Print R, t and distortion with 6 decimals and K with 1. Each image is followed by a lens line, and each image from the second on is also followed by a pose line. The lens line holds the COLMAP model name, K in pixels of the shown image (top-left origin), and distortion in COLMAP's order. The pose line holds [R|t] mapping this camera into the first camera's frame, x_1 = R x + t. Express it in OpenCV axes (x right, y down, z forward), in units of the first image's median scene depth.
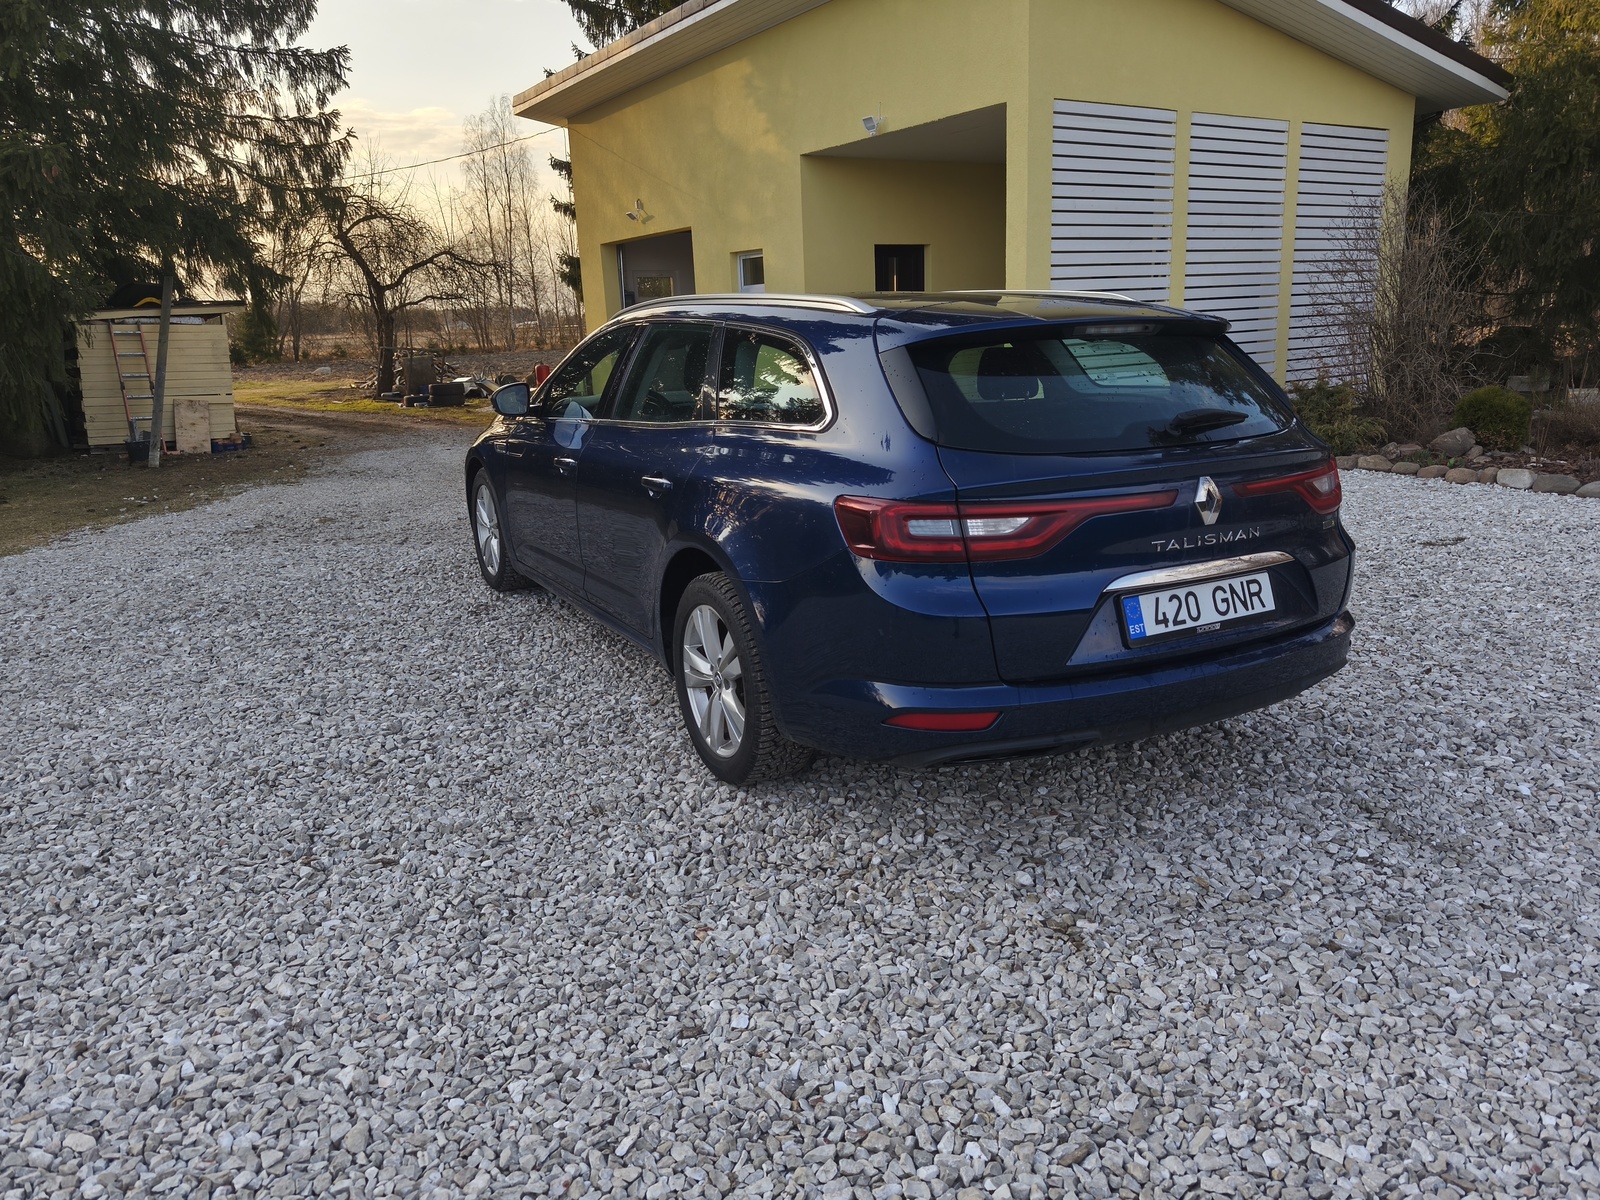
lens RADIAL K [[1084.1, 0, 800.0], [0, 1084.1, 600.0], [0, 0, 1]] dist [-0.000862, -0.000735]
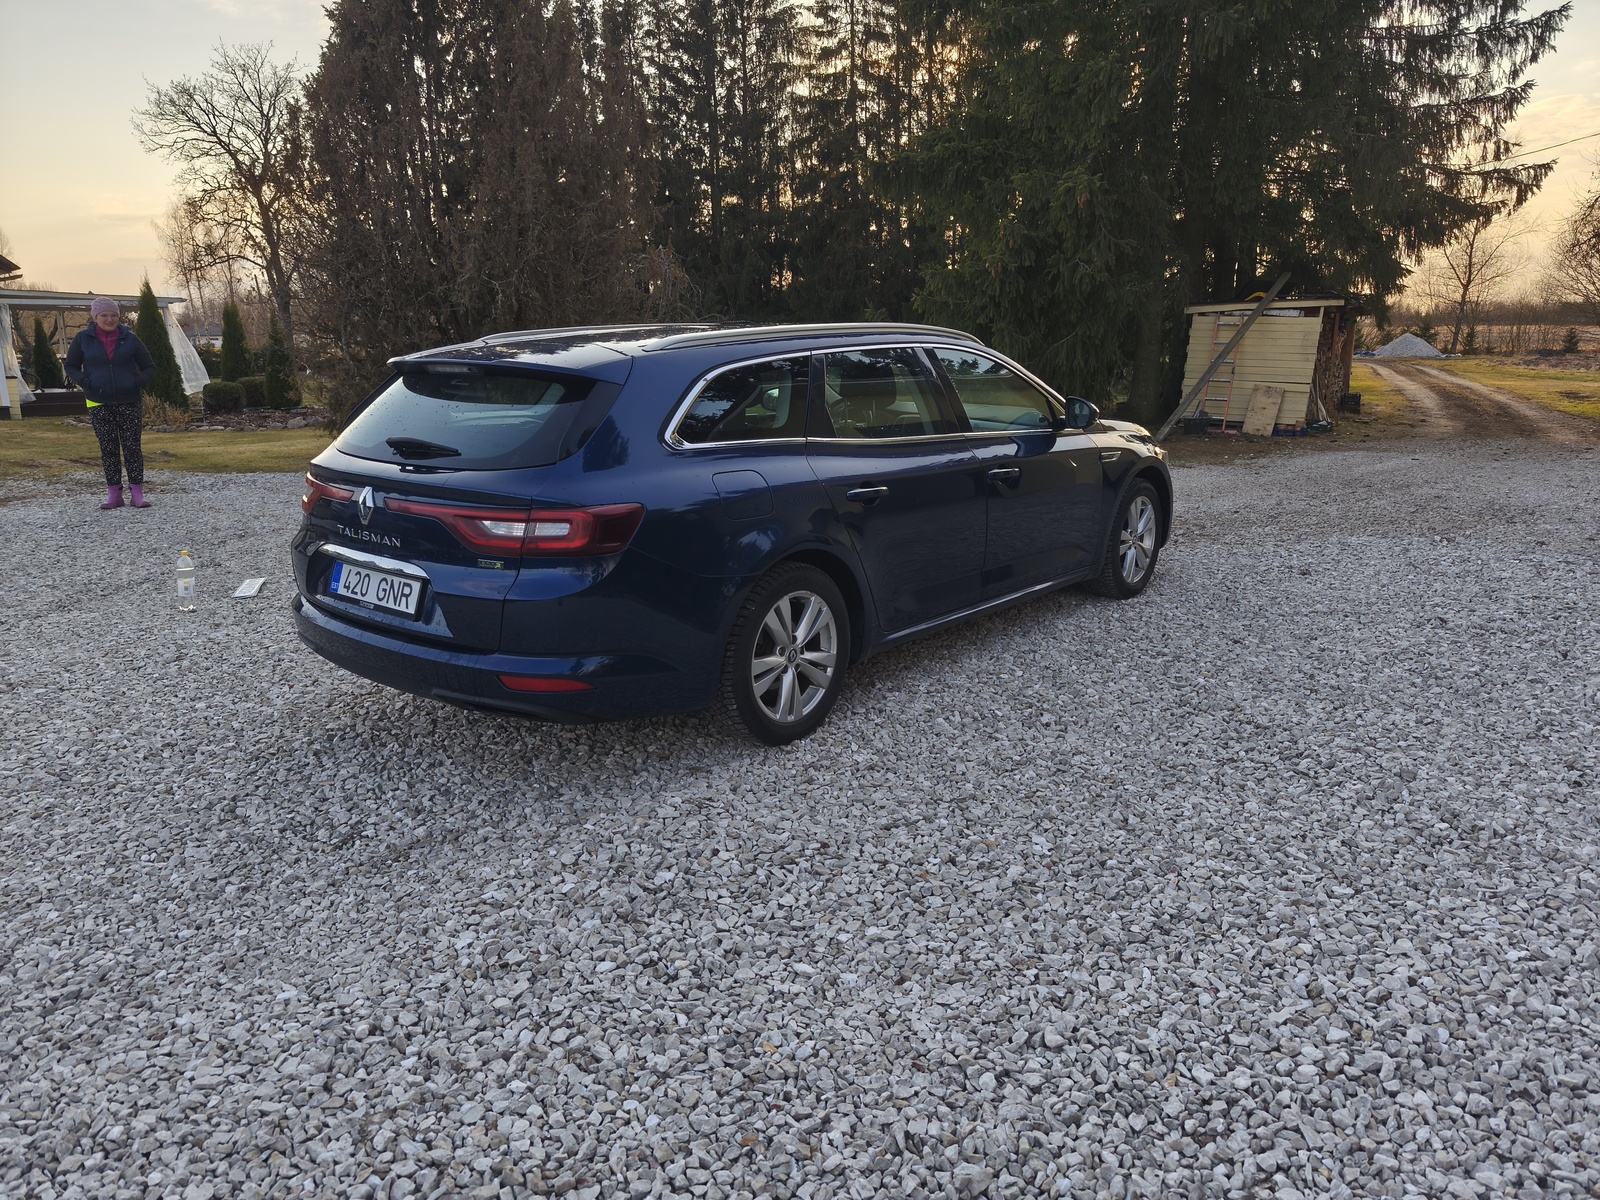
lens RADIAL K [[1084.1, 0, 800.0], [0, 1084.1, 600.0], [0, 0, 1]] dist [-0.000862, -0.000735]
pose [[0.396011, 0.246226, -0.884618, 0.446430], [-0.232460, 0.958879, 0.162832, -0.080005], [0.888334, 0.141155, 0.436964, 0.235527]]
